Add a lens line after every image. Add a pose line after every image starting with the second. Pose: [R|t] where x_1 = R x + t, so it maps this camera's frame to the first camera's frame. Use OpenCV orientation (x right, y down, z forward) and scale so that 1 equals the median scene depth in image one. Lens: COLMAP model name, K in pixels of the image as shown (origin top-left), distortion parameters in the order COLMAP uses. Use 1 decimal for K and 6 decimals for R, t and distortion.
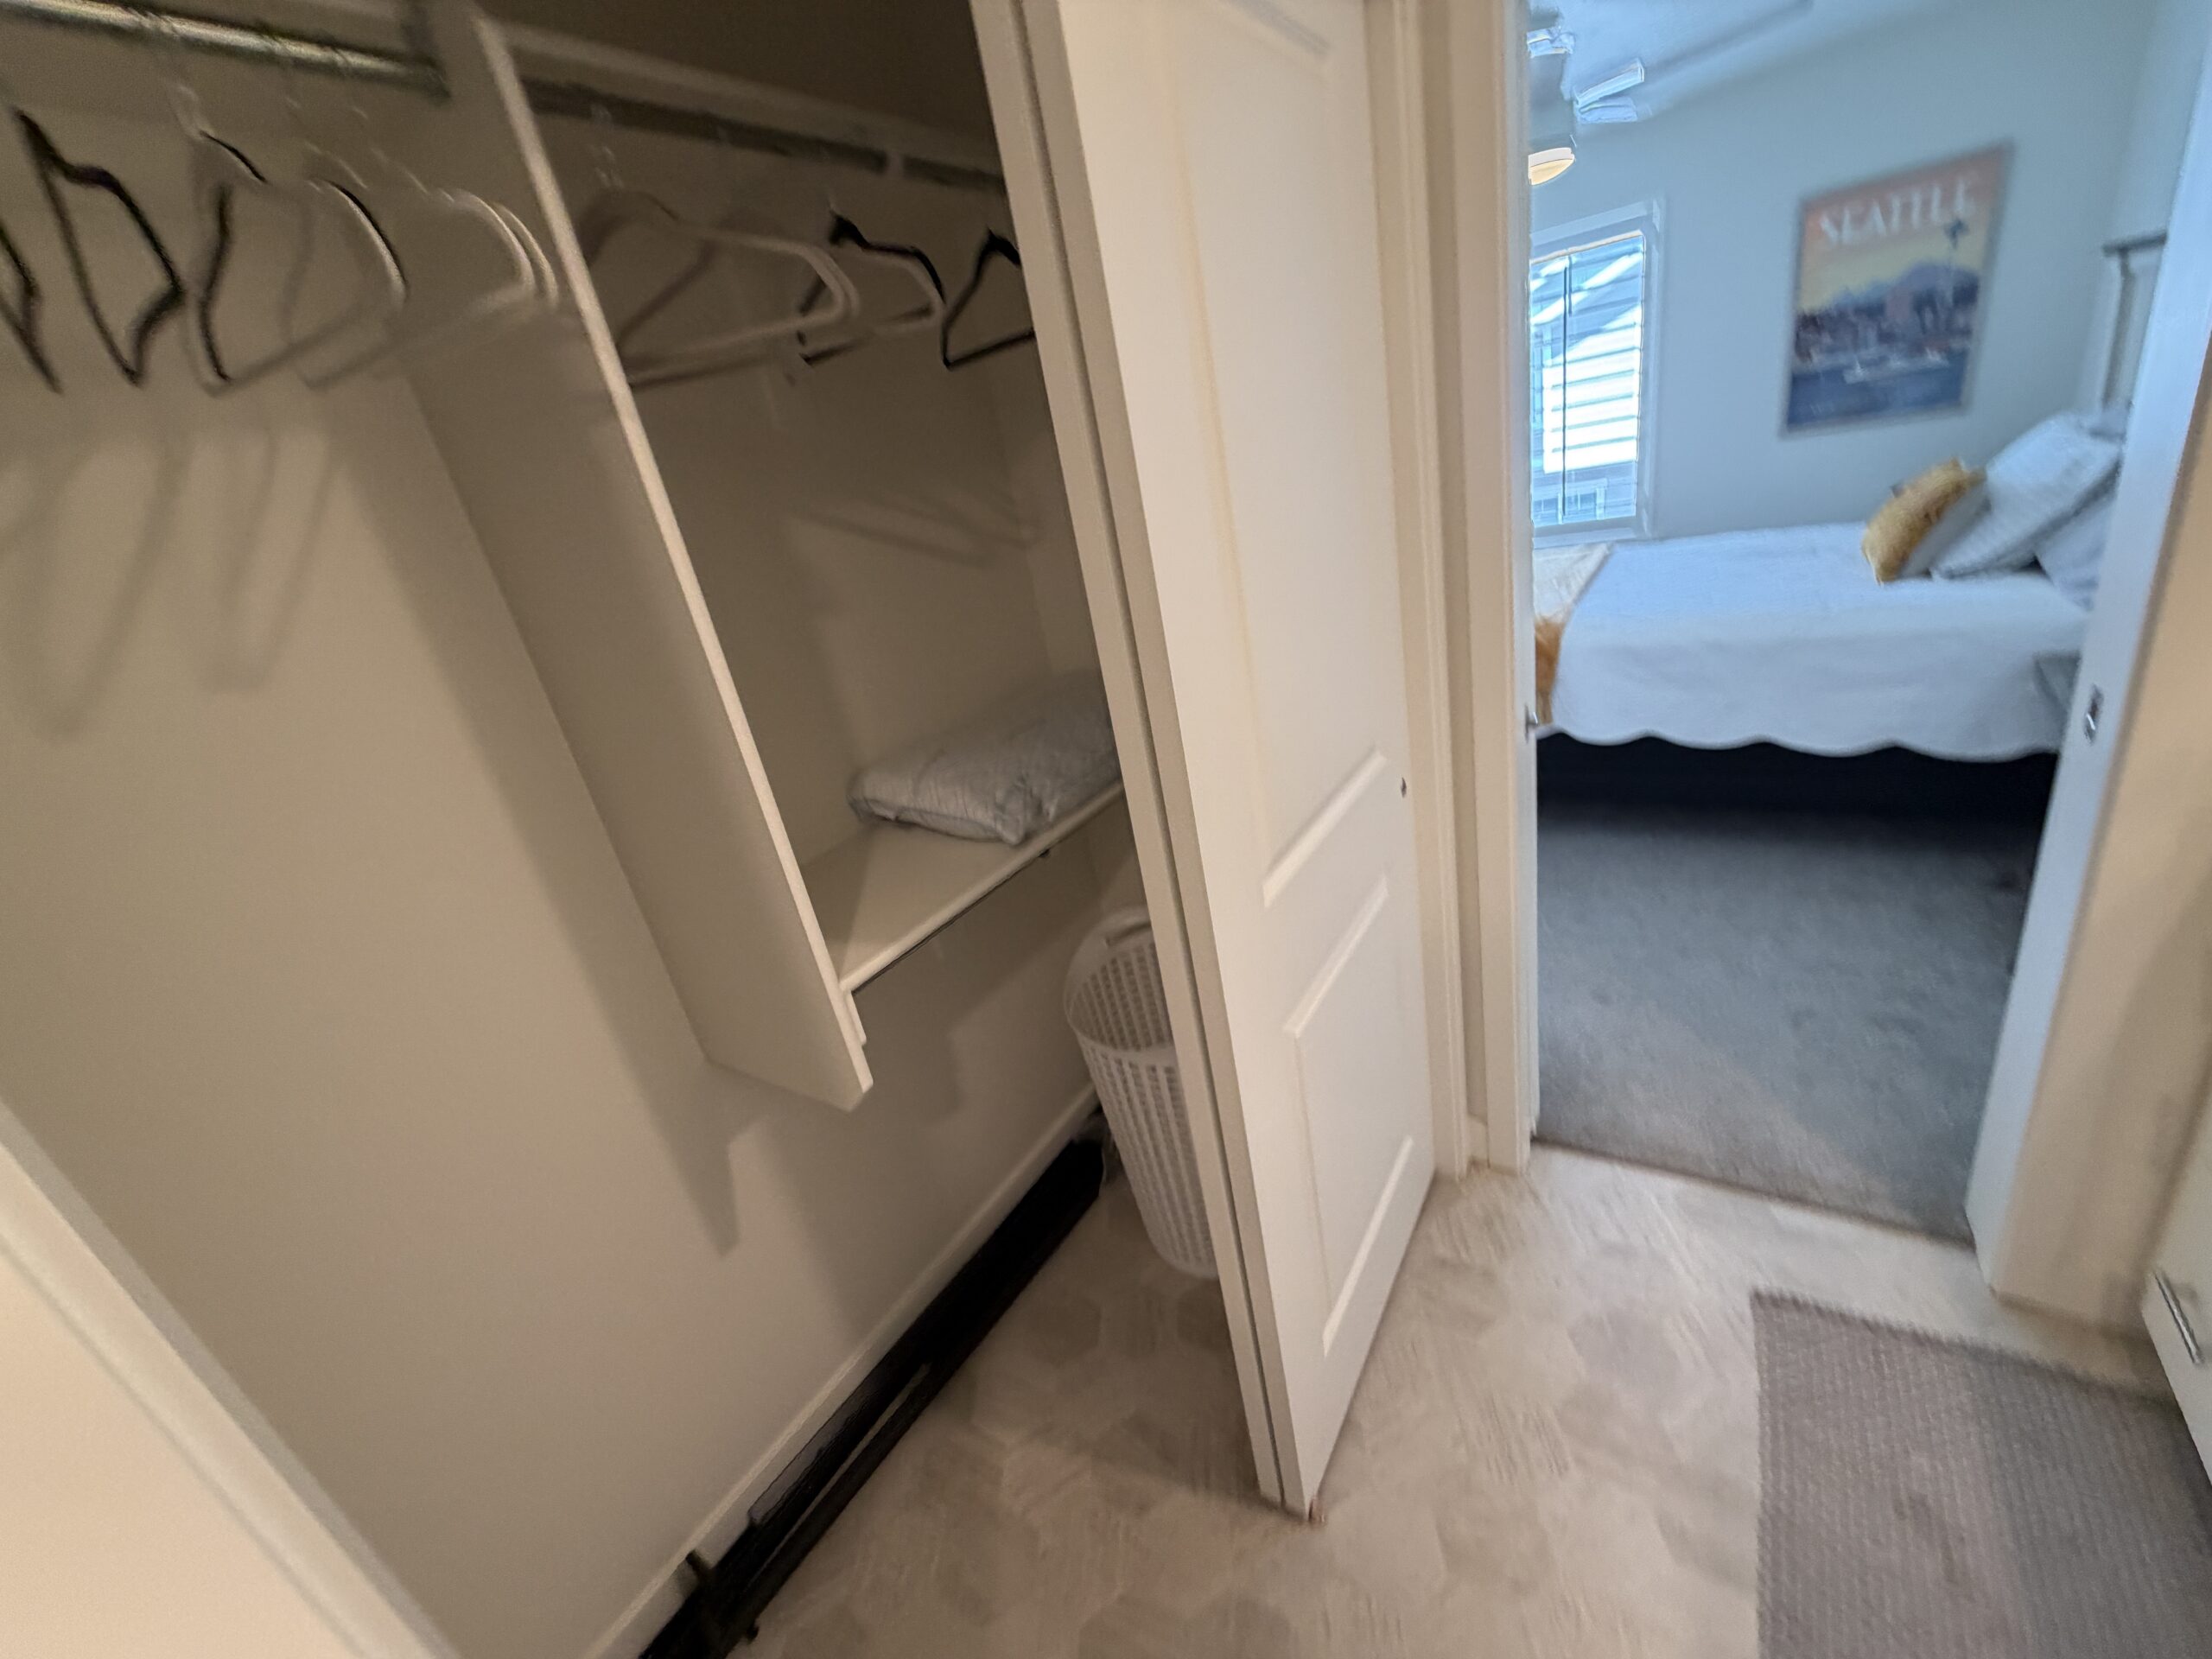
lens RADIAL K [[888.2, 0, 1100.5], [0, 888.2, 825.1], [0, 0, 1]] dist [0.002474, 0.000515]
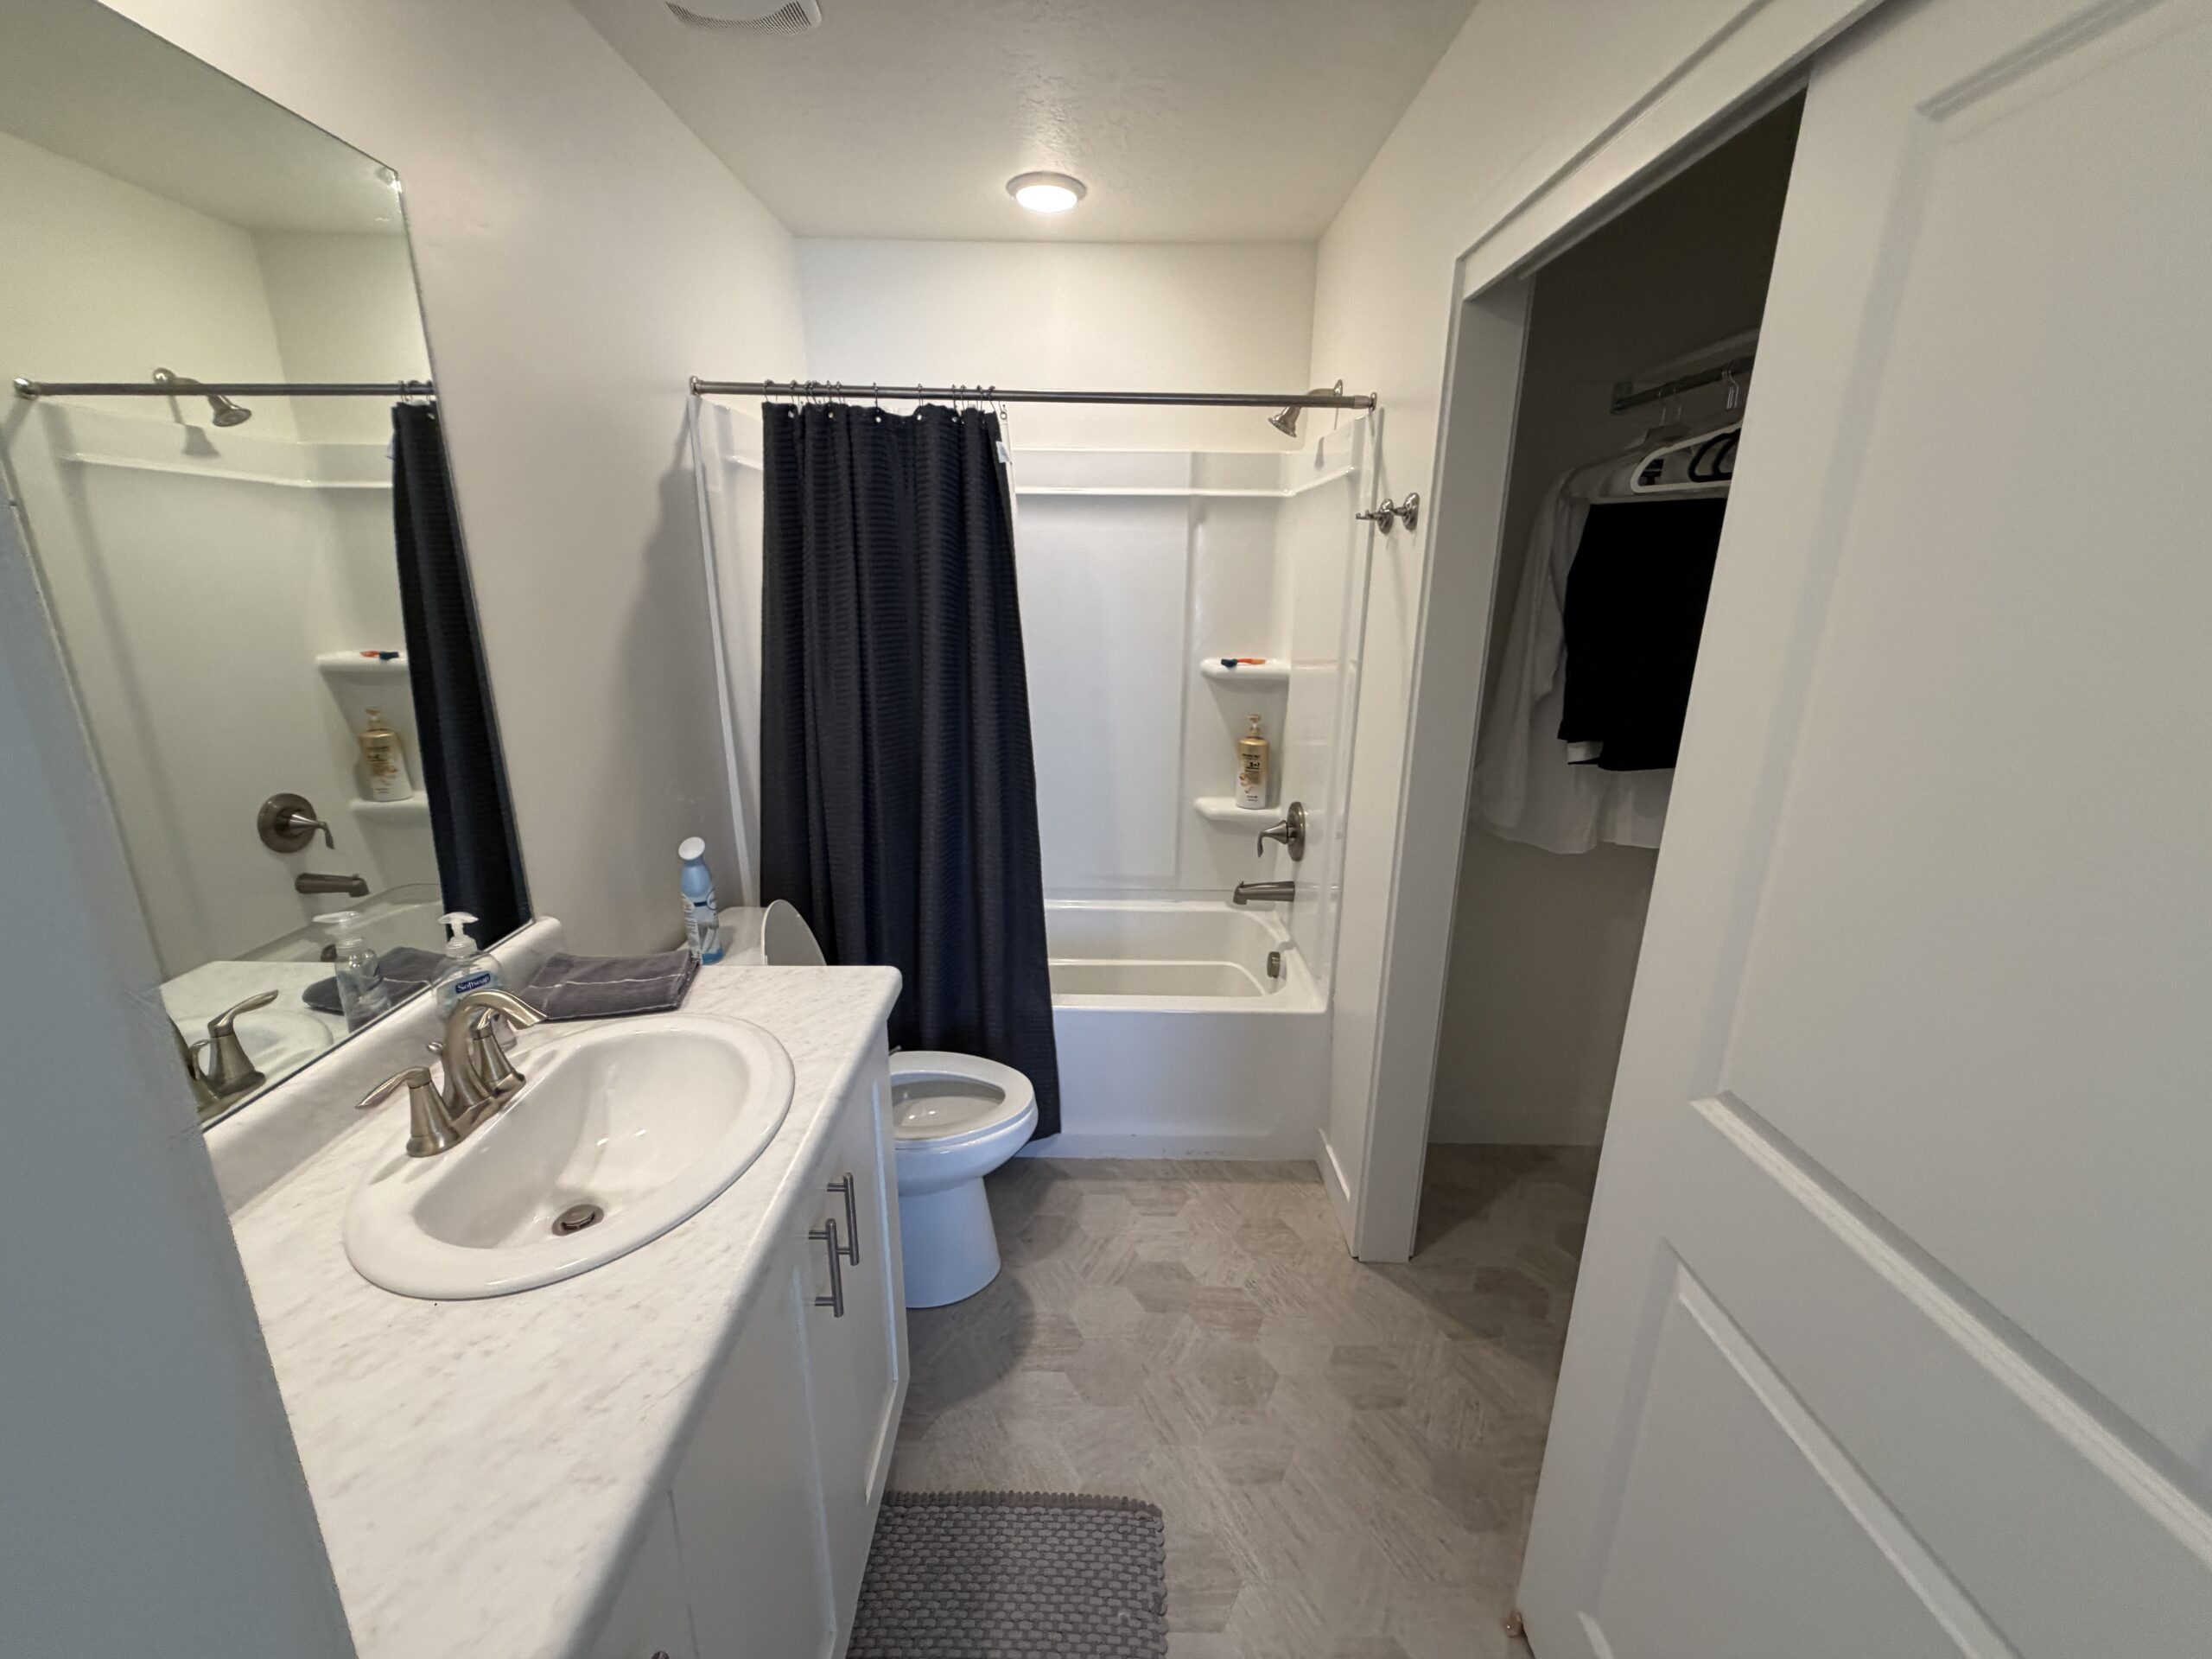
lens RADIAL K [[888.2, 0, 1100.5], [0, 888.2, 825.1], [0, 0, 1]] dist [0.002474, 0.000515]
pose [[-0.820520, 0.324335, -0.470695, 0.654270], [-0.072636, 0.757609, 0.648654, -0.448633], [0.566984, 0.566423, -0.598075, 0.734160]]
